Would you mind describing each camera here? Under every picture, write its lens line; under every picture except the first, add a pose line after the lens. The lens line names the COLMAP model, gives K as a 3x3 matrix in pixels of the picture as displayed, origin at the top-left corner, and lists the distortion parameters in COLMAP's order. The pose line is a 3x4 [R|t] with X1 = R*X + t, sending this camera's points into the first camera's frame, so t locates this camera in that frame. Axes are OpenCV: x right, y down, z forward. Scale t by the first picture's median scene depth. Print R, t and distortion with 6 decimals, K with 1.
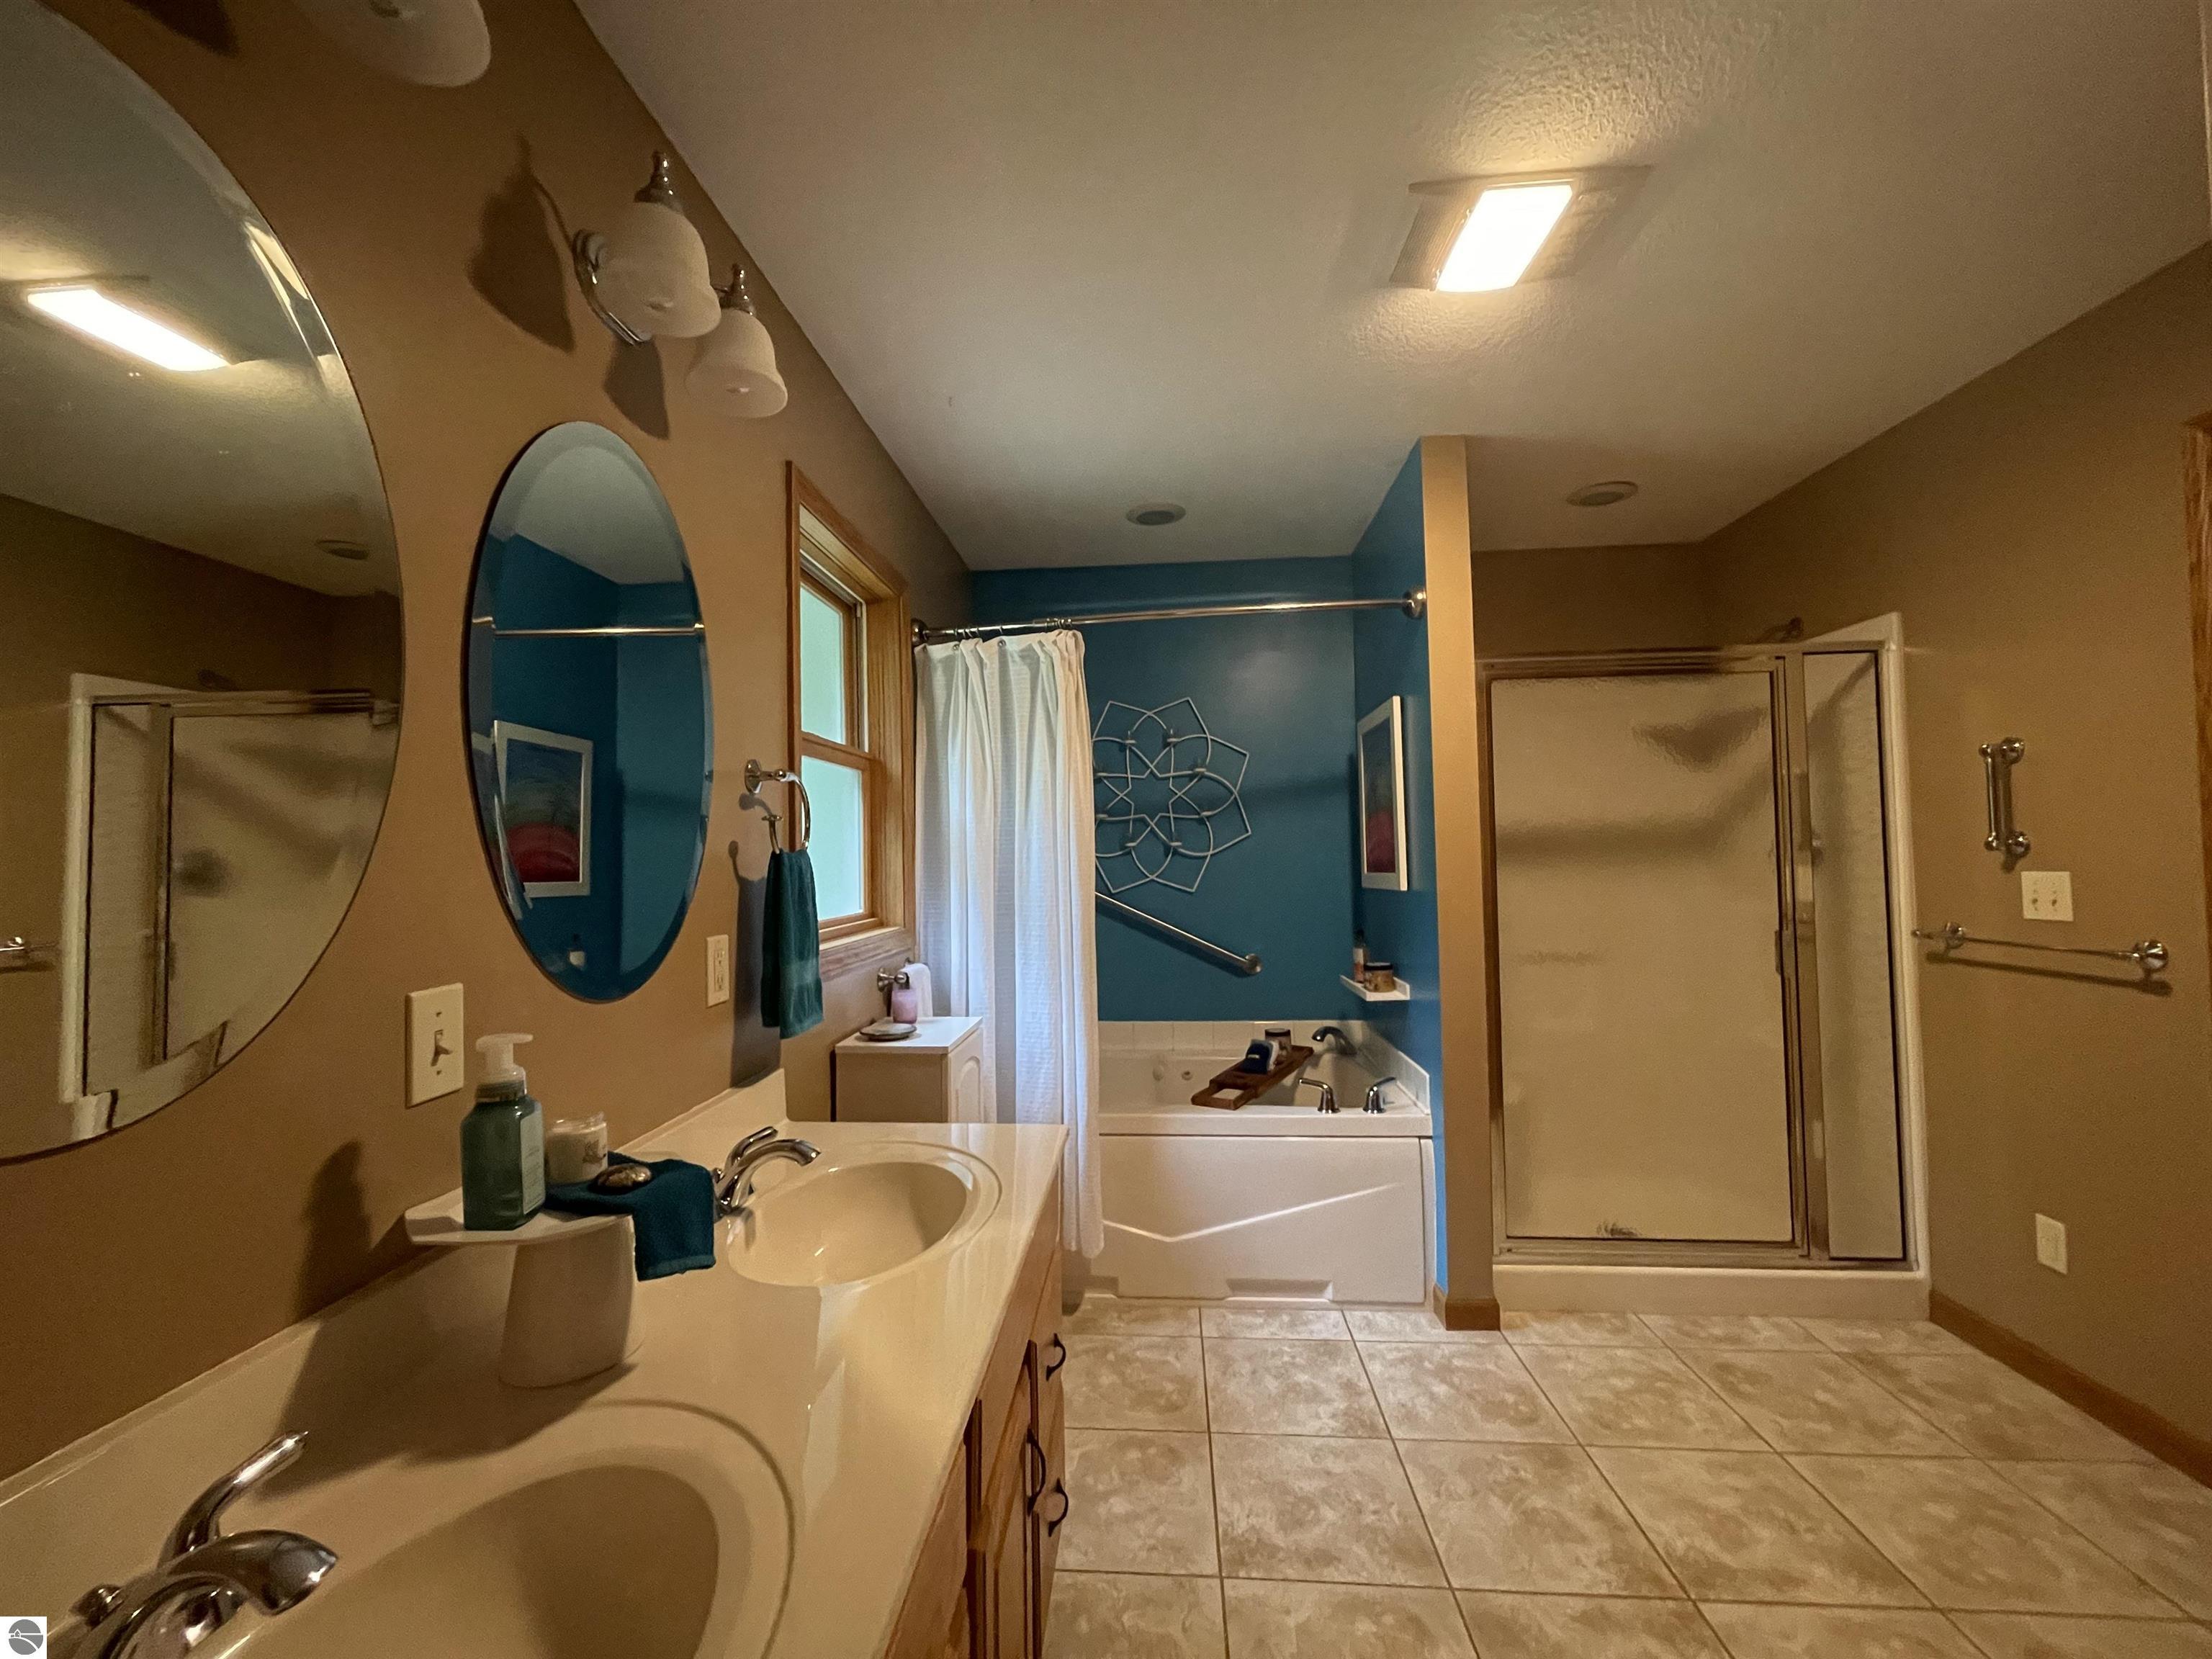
lens RADIAL K [[892.2, 0, 1093.2], [0, 892.2, 829.5], [0, 0, 1]] dist [-0.000488, 0.000337]
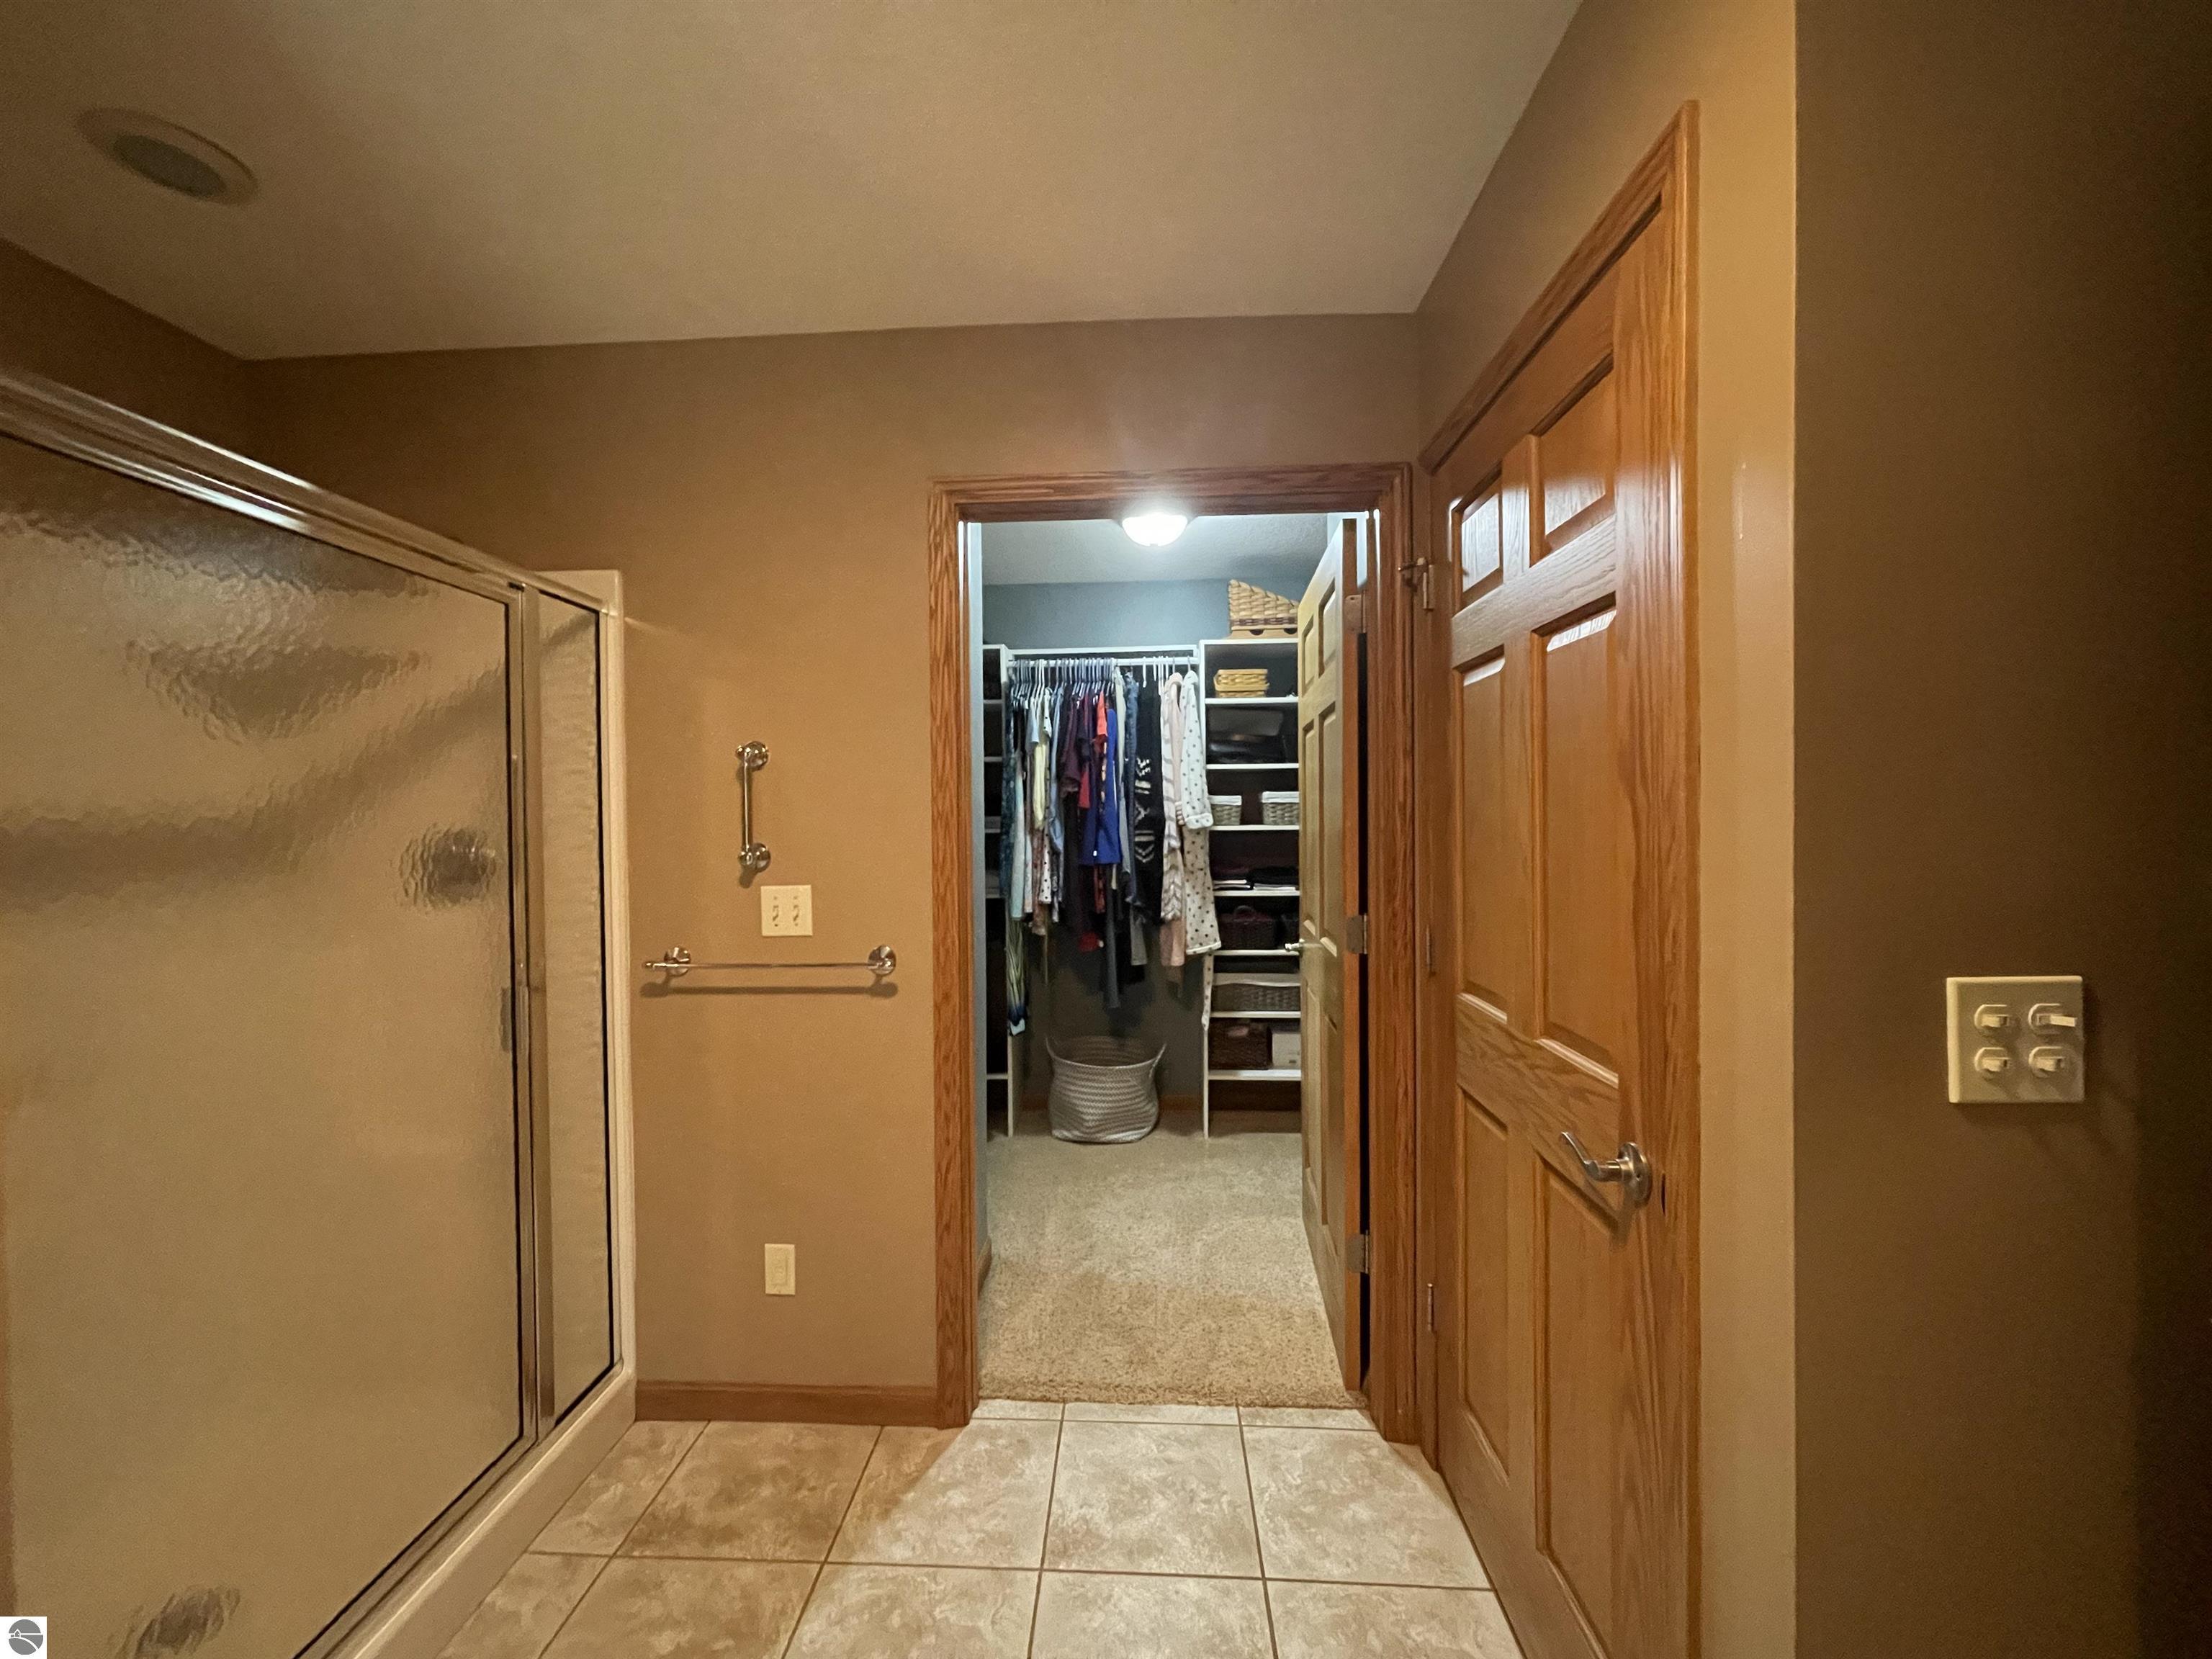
lens RADIAL K [[892.2, 0, 1093.2], [0, 892.2, 829.5], [0, 0, 1]] dist [-0.000488, 0.000337]
pose [[-0.017235, 0.002728, 0.999848, 0.087499], [-0.016687, 0.999856, -0.003016, -0.013949], [-0.999712, -0.016736, -0.017187, 0.607680]]
